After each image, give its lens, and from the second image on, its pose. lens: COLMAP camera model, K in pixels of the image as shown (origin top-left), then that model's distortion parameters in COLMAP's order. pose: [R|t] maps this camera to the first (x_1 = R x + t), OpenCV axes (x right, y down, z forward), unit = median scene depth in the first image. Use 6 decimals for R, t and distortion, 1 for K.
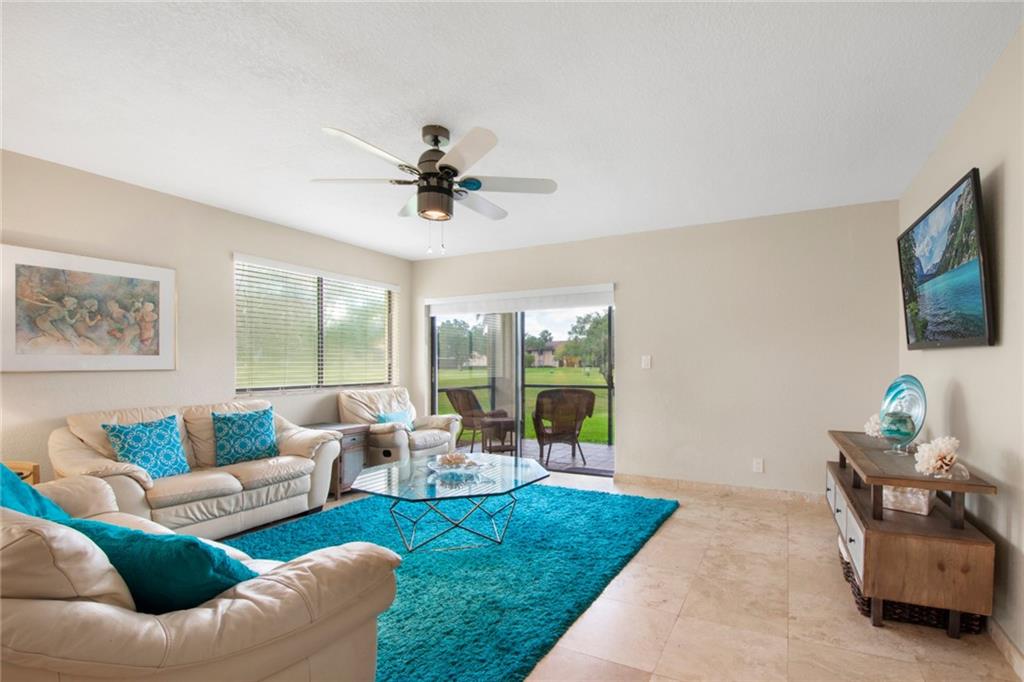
lens RADIAL K [[469.9, 0, 547.8], [0, 469.9, 367.1], [0, 0, 1]] dist [-0.014065, -0.000479]
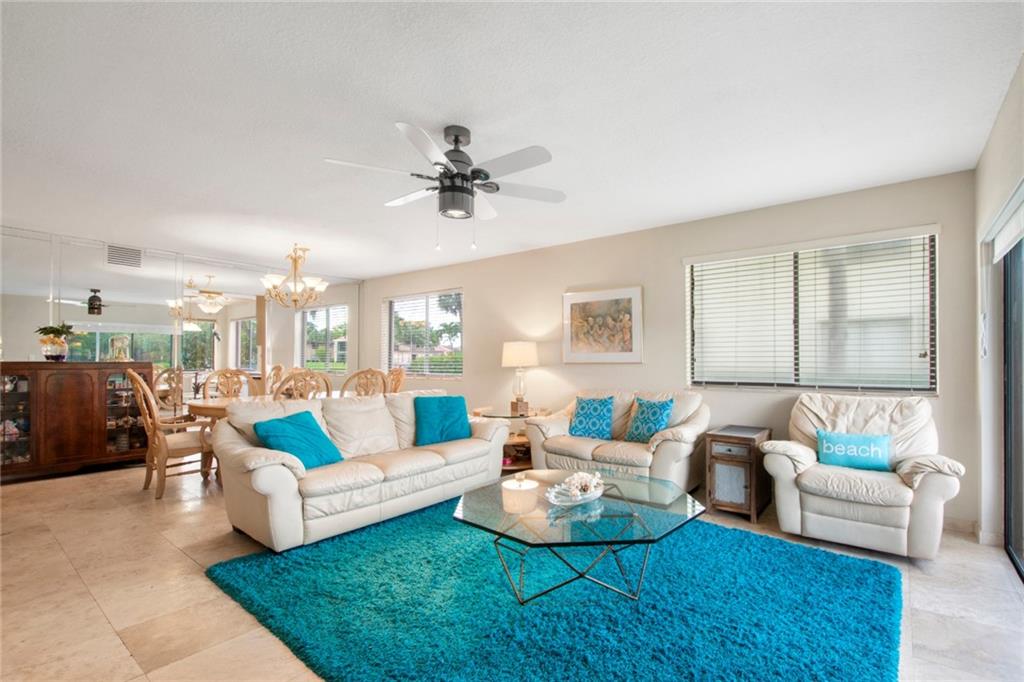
lens RADIAL K [[463.4, 0, 566.4], [0, 463.4, 352.8], [0, 0, 1]] dist [0.012557, -0.016803]
pose [[-0.161931, -0.010094, -0.986750, 0.603243], [-0.002522, 0.999949, -0.009815, -0.010400], [0.986799, 0.000900, -0.161948, 1.177186]]
